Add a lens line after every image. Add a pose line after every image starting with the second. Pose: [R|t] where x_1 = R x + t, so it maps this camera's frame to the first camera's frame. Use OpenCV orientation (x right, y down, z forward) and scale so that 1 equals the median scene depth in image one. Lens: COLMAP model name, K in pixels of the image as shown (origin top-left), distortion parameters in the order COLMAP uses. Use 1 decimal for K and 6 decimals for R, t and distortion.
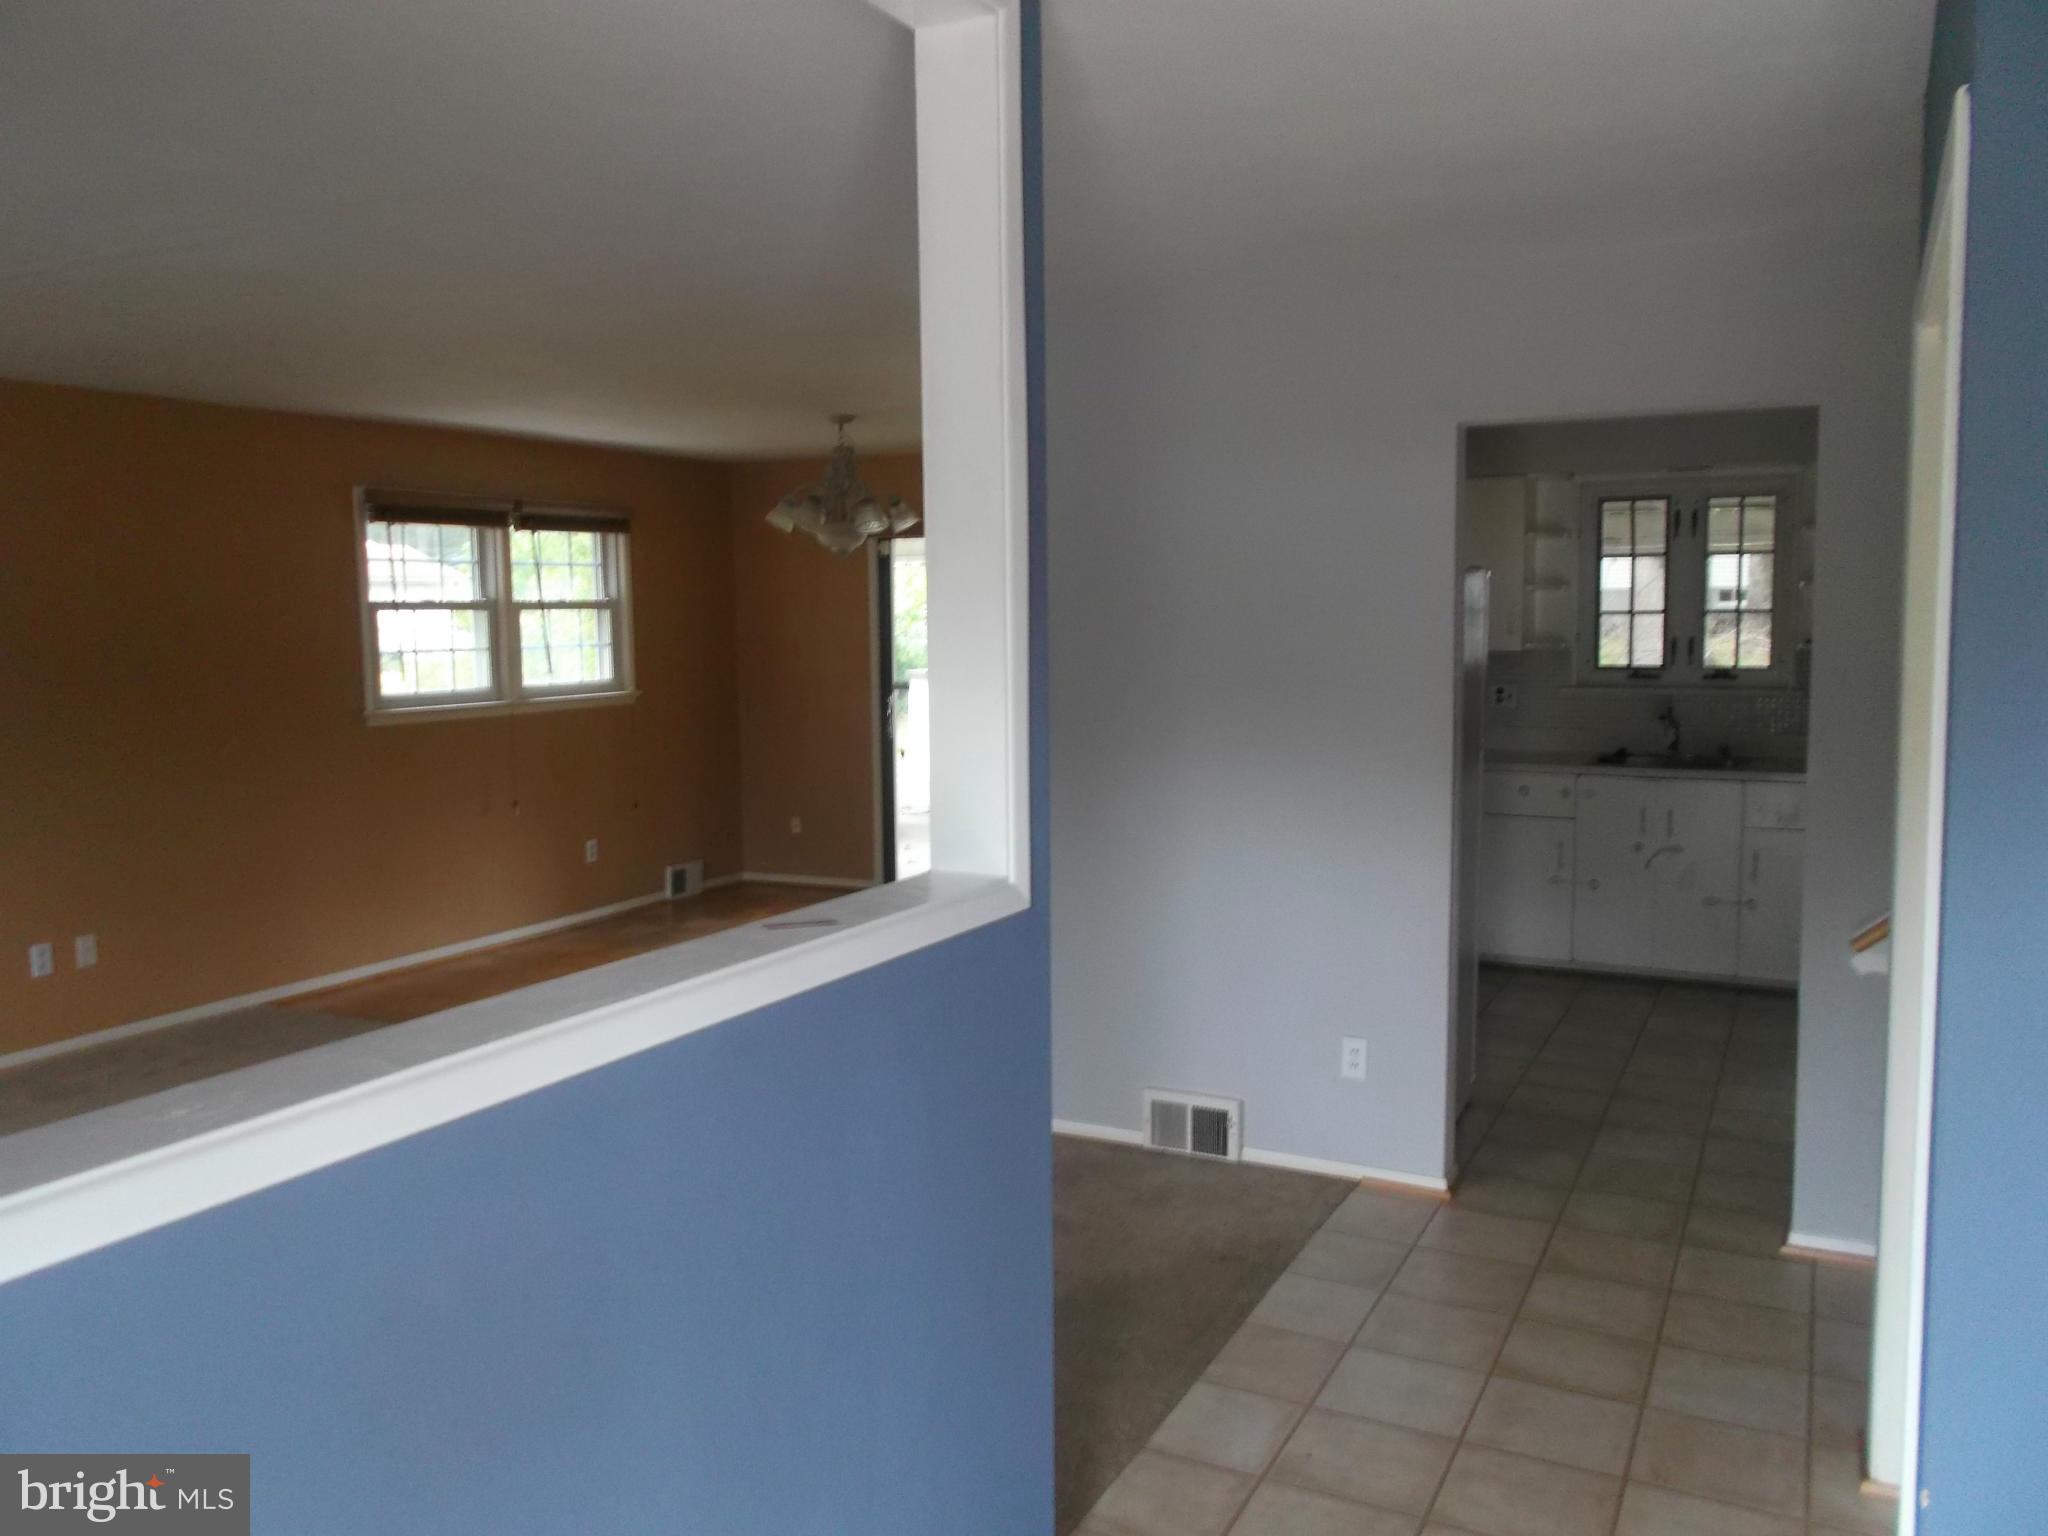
lens RADIAL K [[1593.9, 0, 1025.2], [0, 1593.9, 769.5], [0, 0, 1]] dist [0.005045, -0.007086]
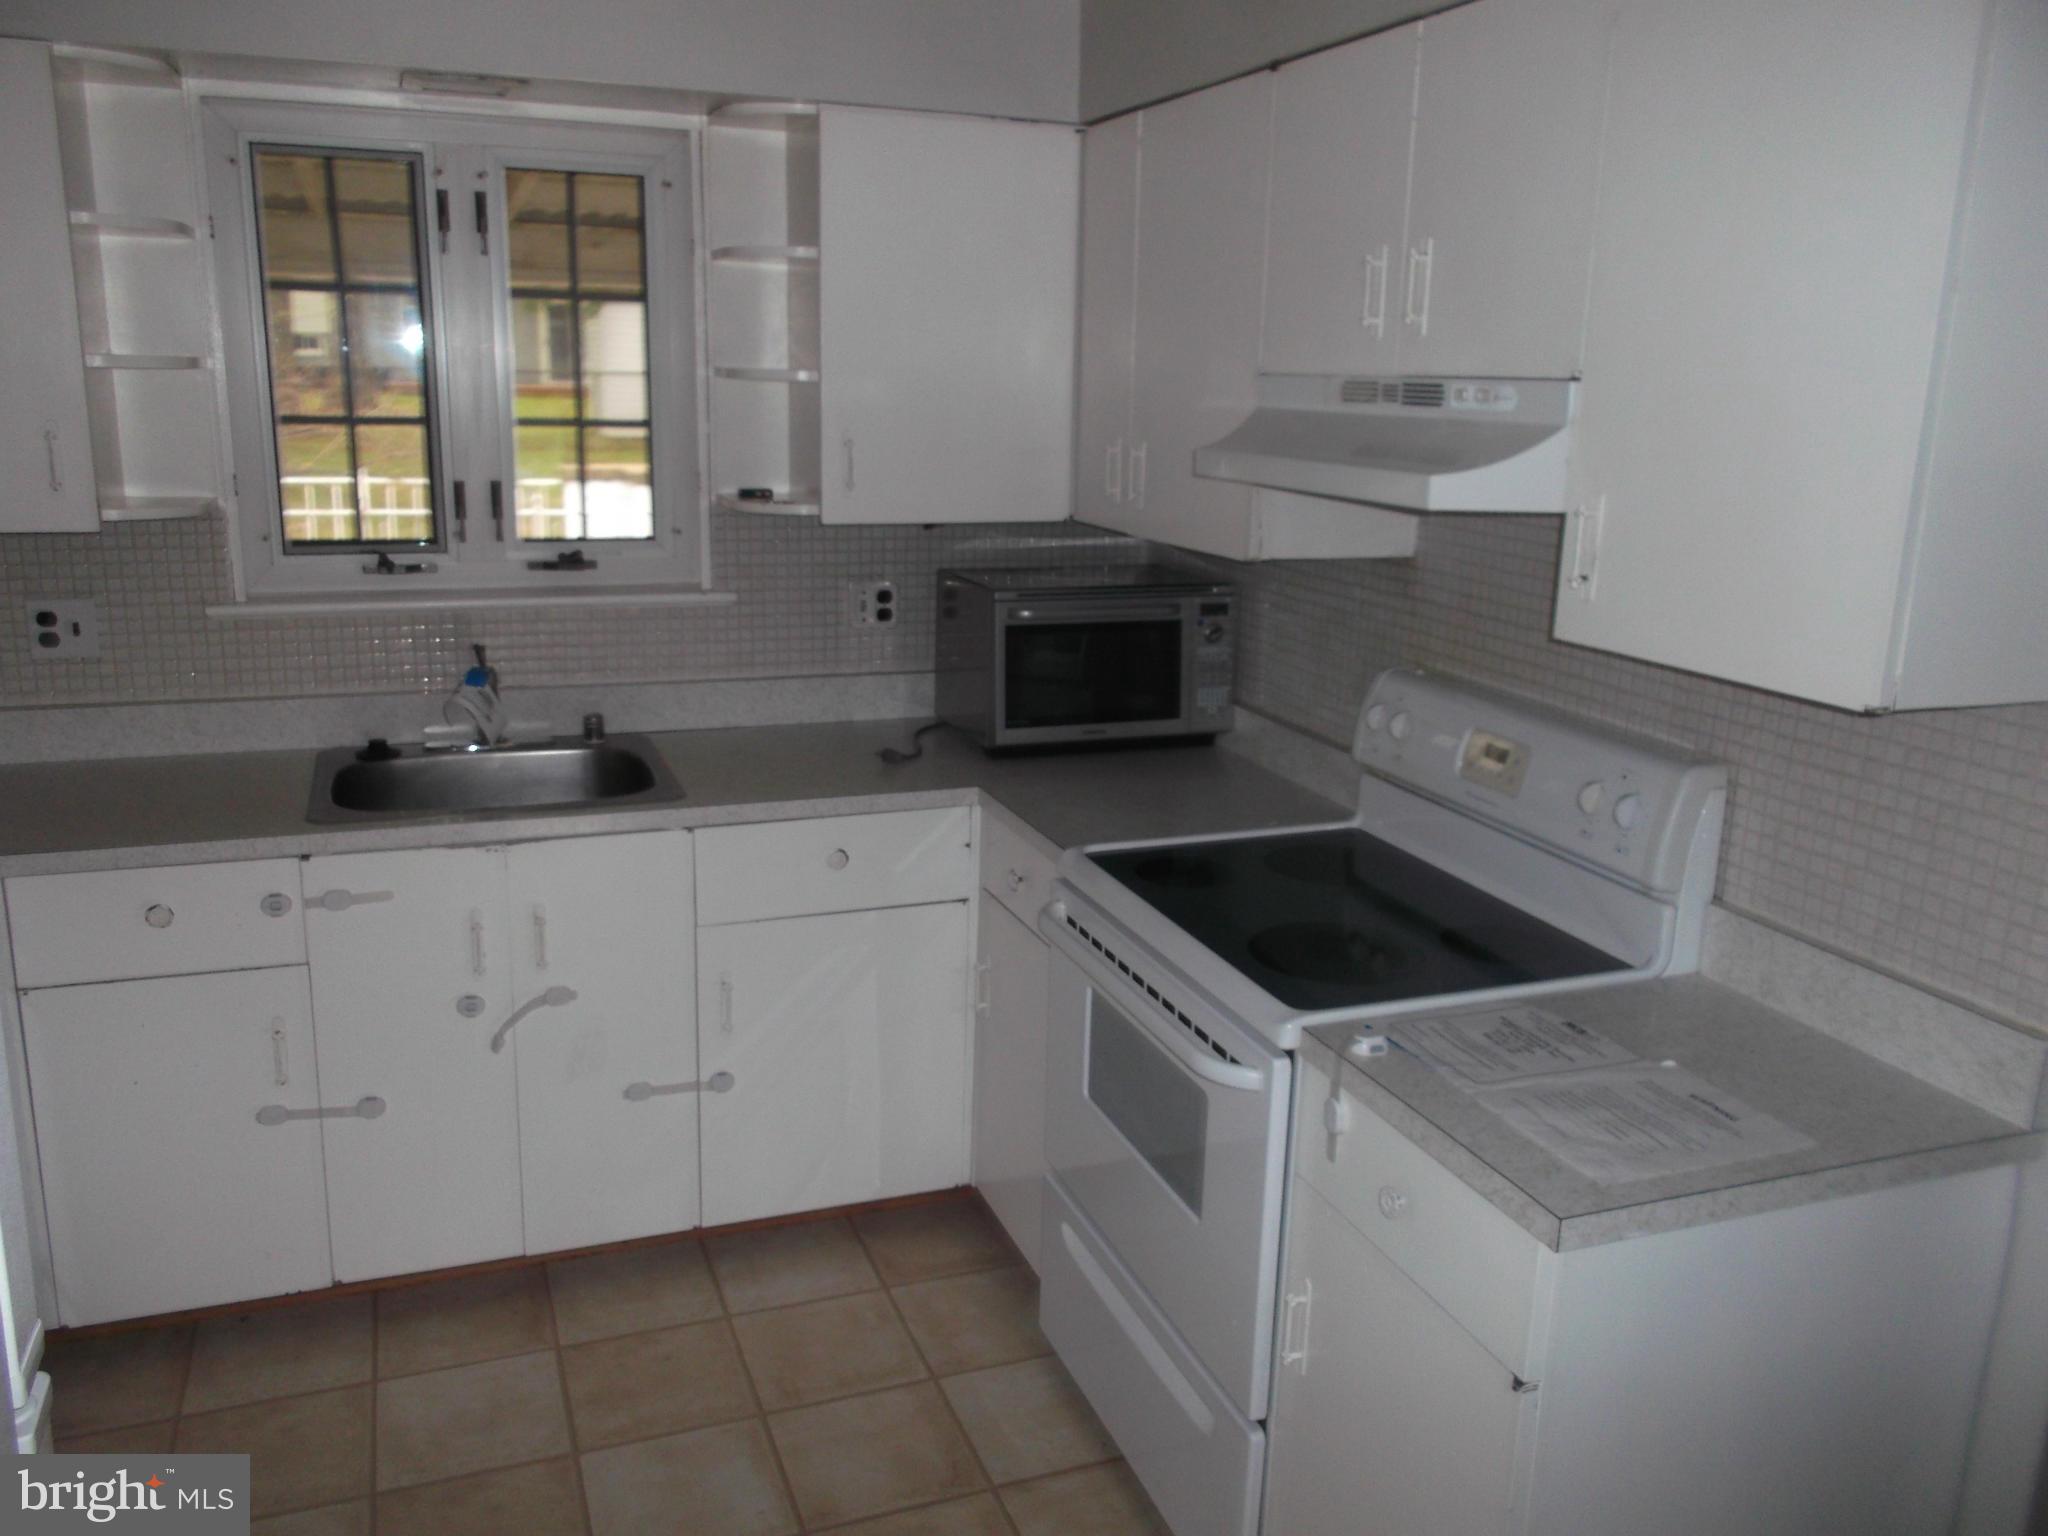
lens RADIAL K [[1610.5, 0, 1037.2], [0, 1610.5, 751.9], [0, 0, 1]] dist [-0.001133, 0.001682]
pose [[0.669957, -0.147268, 0.727647, 0.169407], [0.043088, 0.986189, 0.159922, -0.071852], [-0.741148, -0.075788, 0.667050, 0.557483]]
